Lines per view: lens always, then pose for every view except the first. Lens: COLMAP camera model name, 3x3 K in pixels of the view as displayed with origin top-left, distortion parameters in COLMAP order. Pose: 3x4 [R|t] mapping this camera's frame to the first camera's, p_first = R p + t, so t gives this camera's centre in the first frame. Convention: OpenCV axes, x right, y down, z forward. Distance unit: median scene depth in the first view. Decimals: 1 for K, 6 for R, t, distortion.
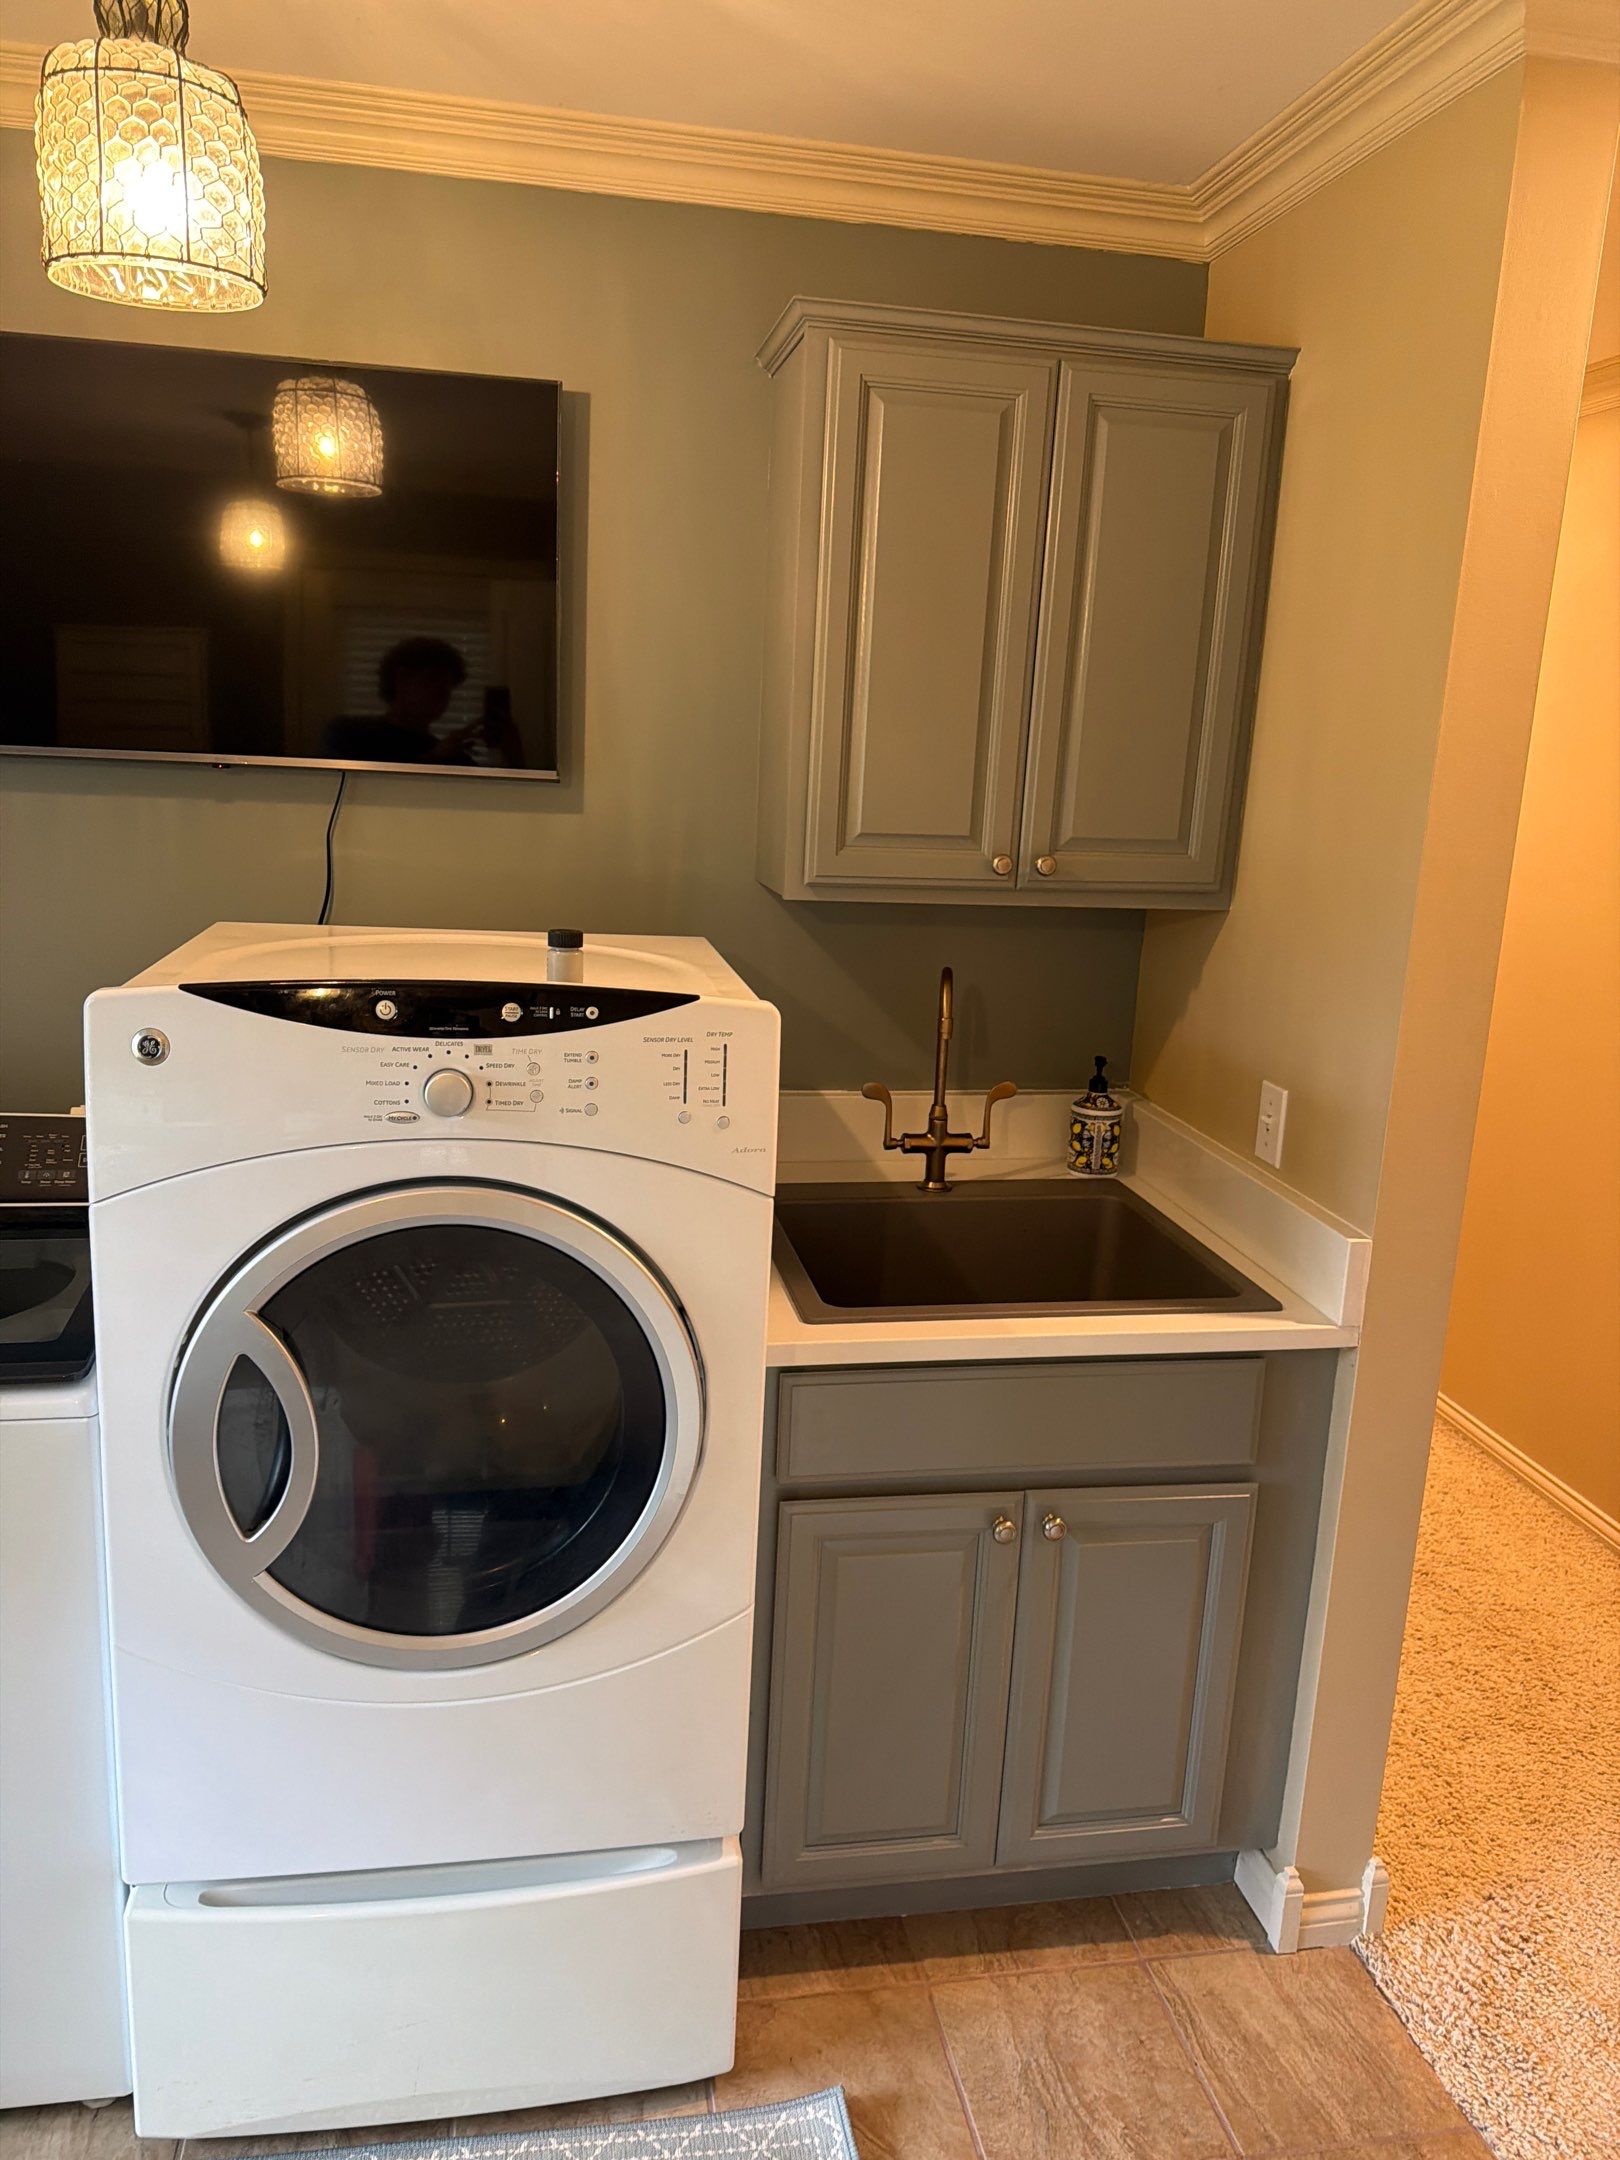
lens RADIAL K [[1475.6, 0, 766.9], [0, 1475.6, 1046.9], [0, 0, 1]] dist [0.076570, -0.062608]
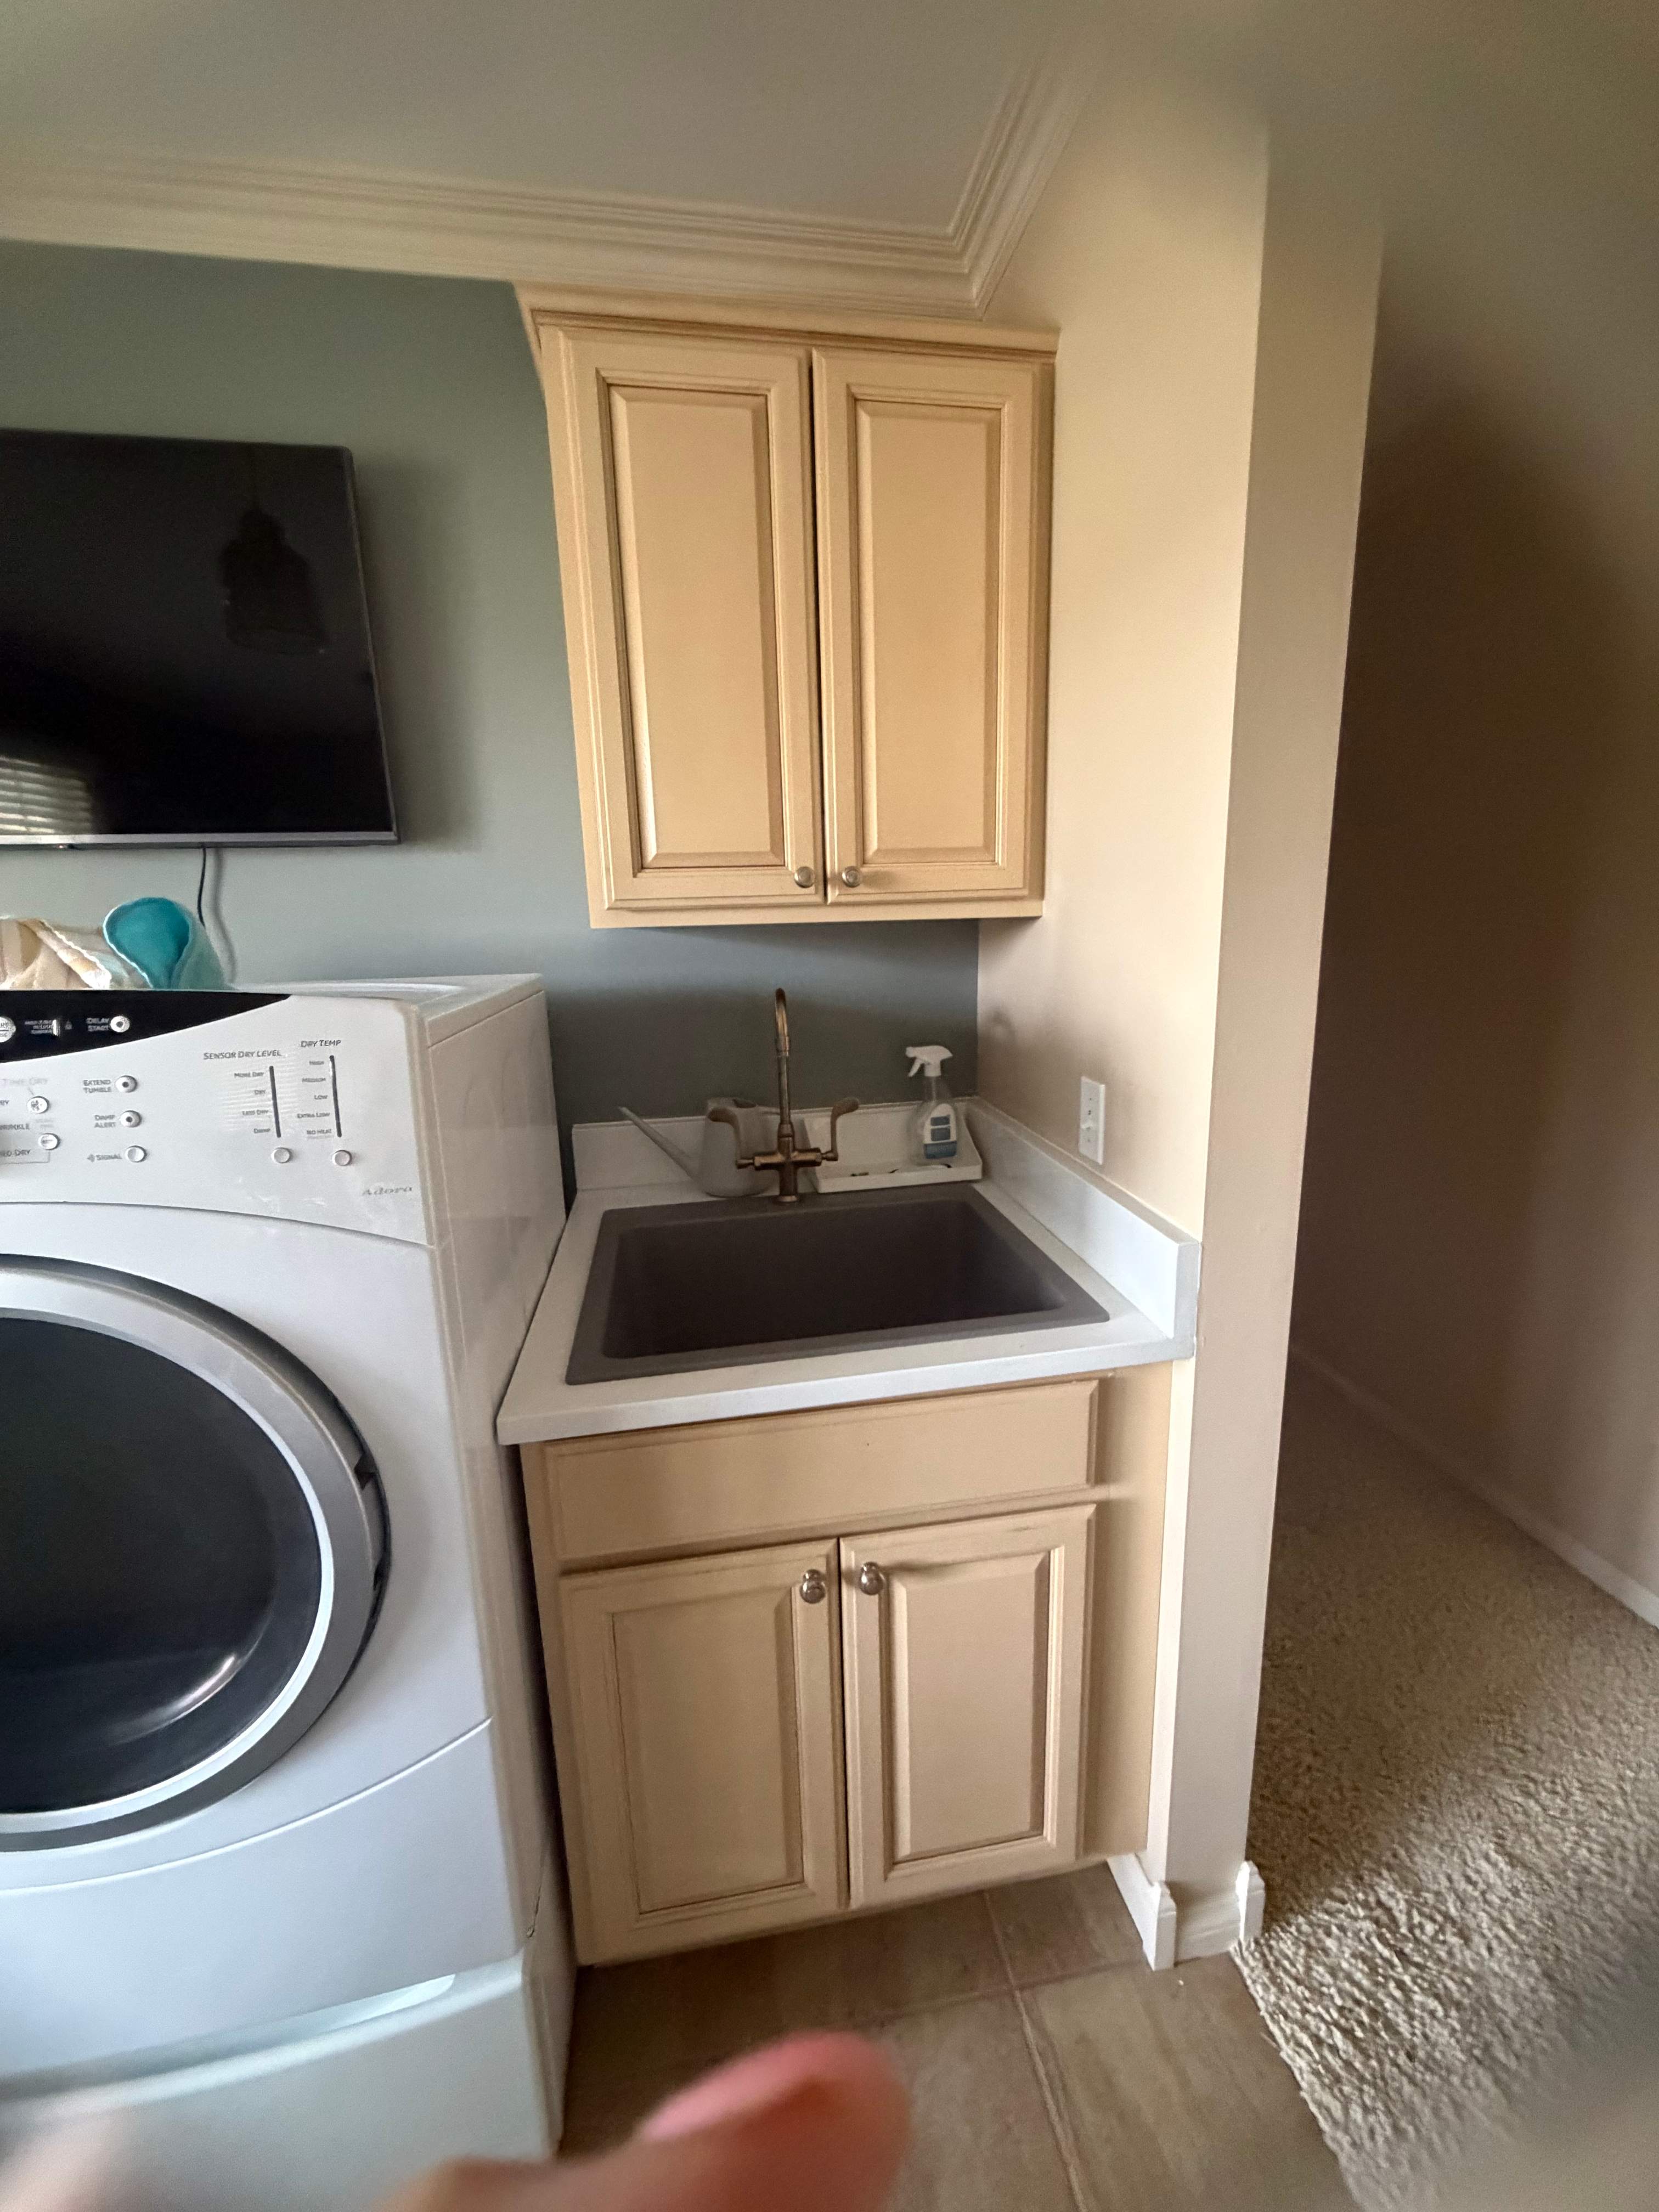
lens RADIAL K [[895.3, 0, 829.5], [0, 895.3, 1106.0], [0, 0, 1]] dist [0.024955, 0.000084]
pose [[0.997180, -0.073862, -0.013272, 0.180322], [0.073890, 0.997265, 0.001639, 0.032667], [0.013115, -0.002615, 0.999911, 0.411700]]
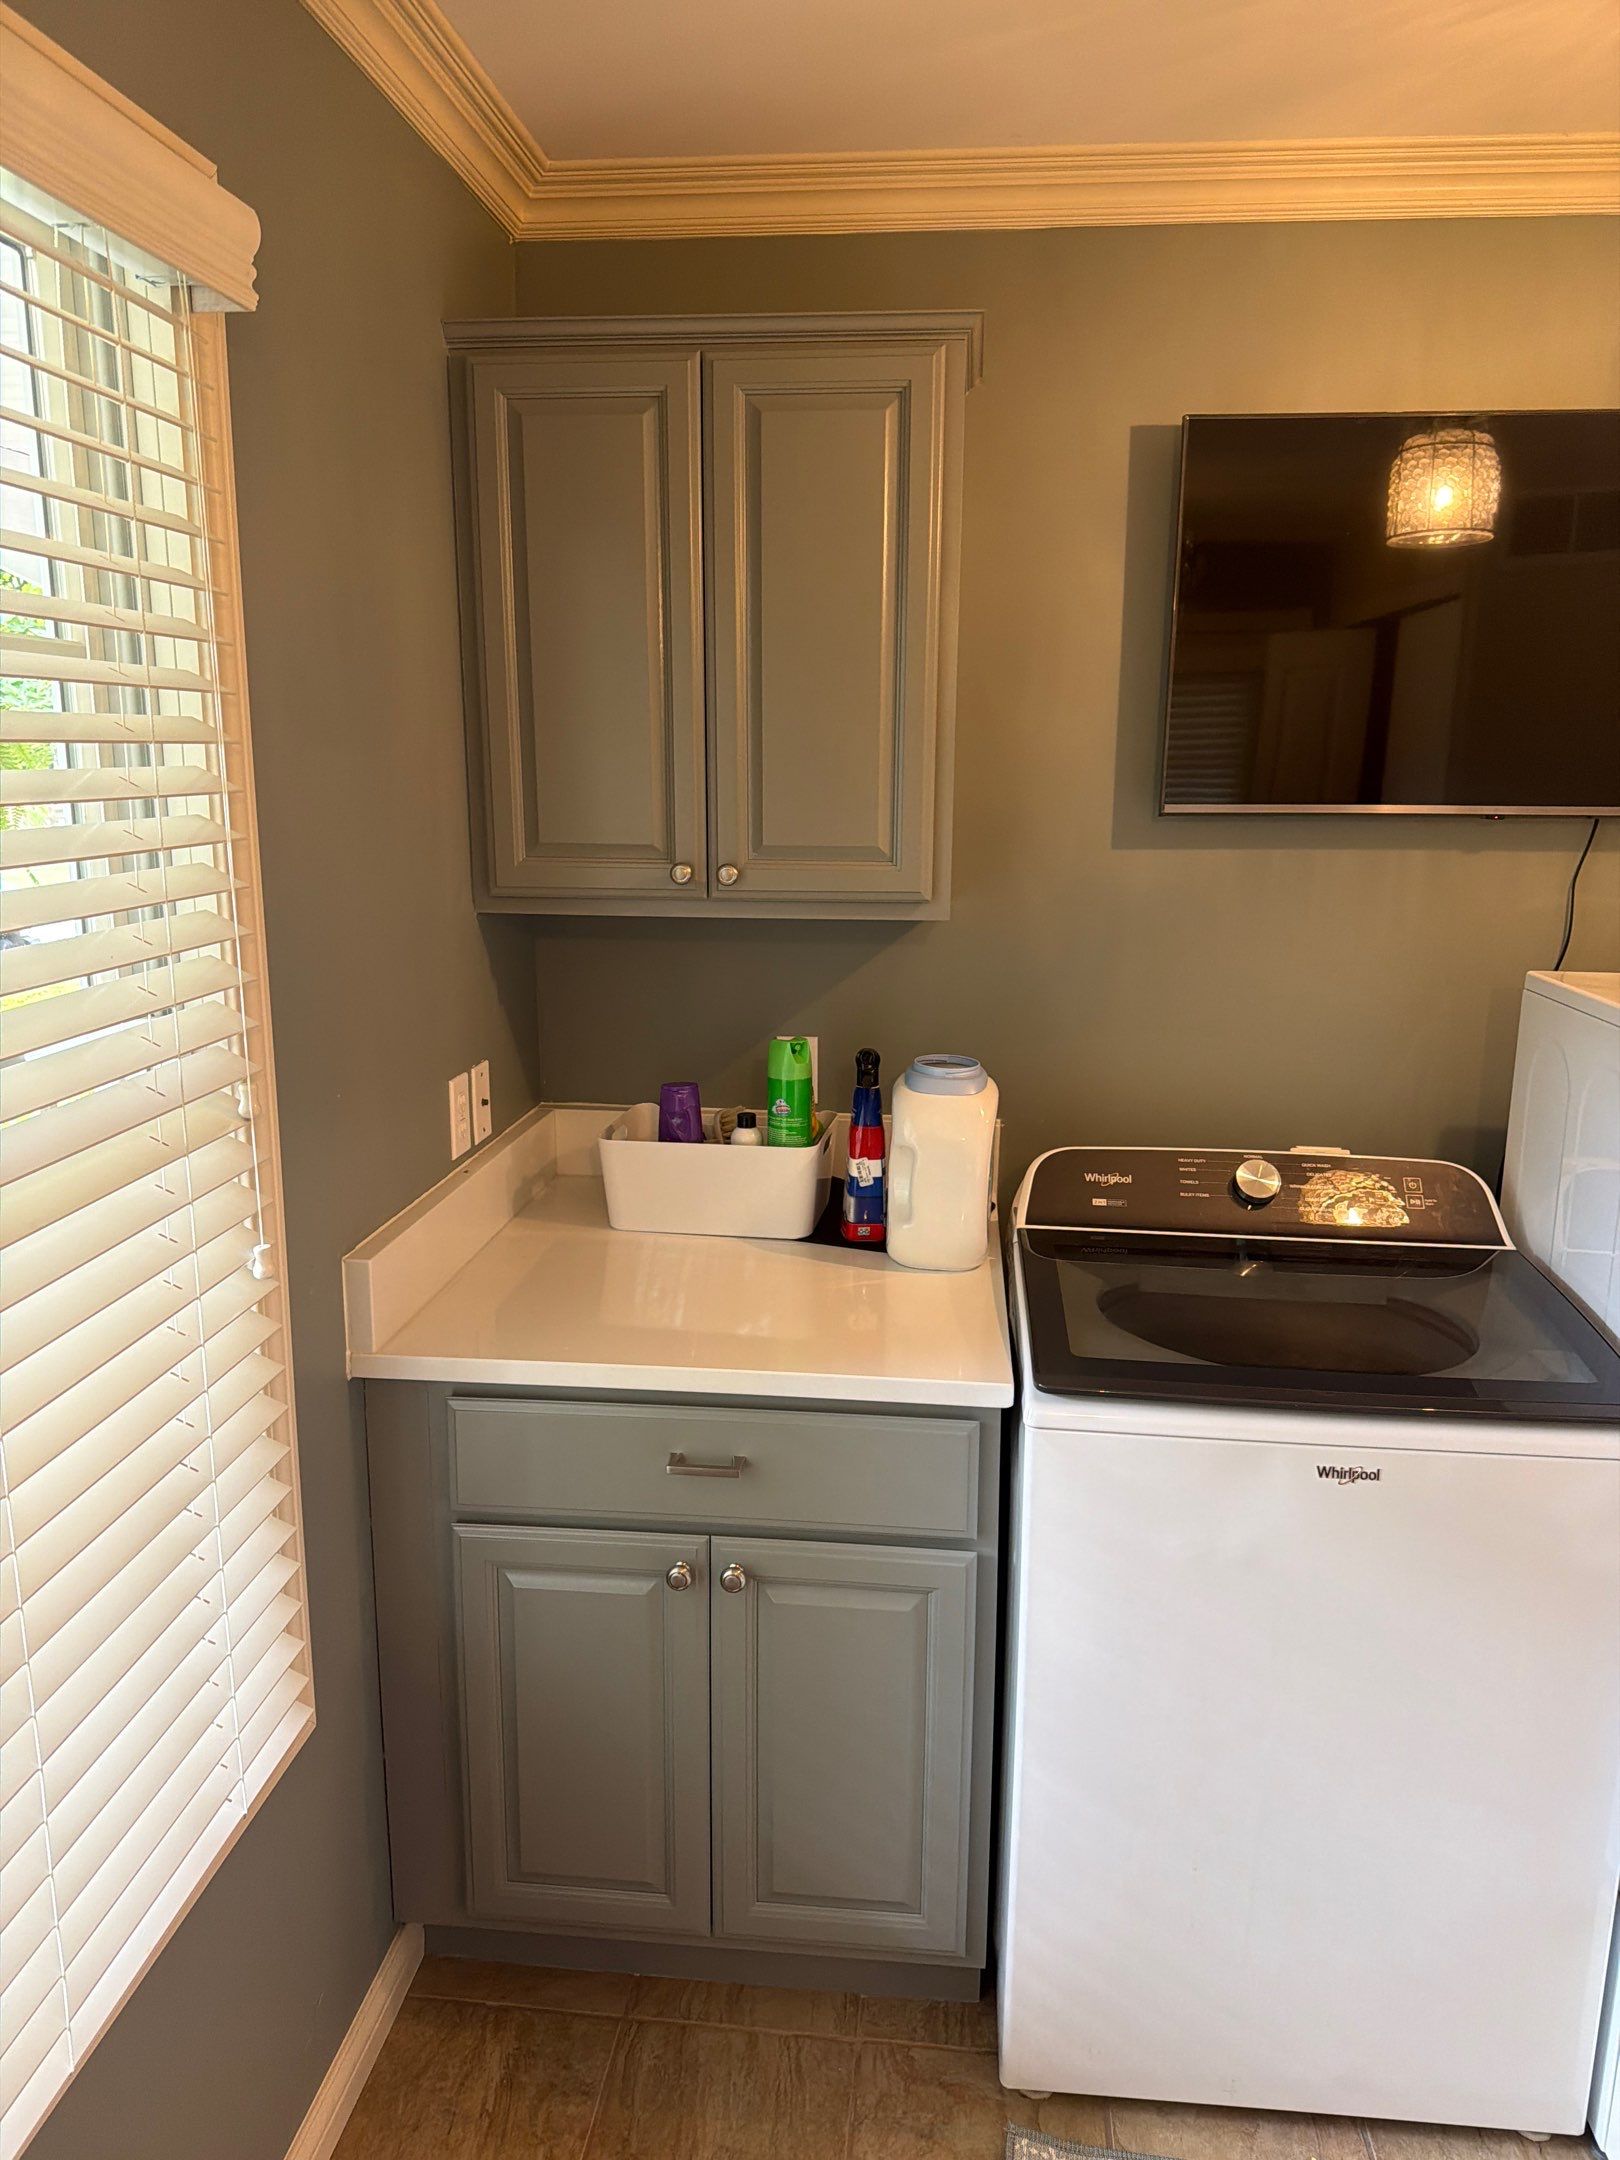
lens RADIAL K [[1491.4, 0, 844.8], [0, 1491.4, 1076.8], [0, 0, 1]] dist [0.074752, -0.047816]
pose [[0.968787, 0.015664, -0.247398, -0.574860], [-0.019596, 0.999718, -0.013439, 0.012150], [0.247117, 0.017868, 0.968821, -0.107880]]
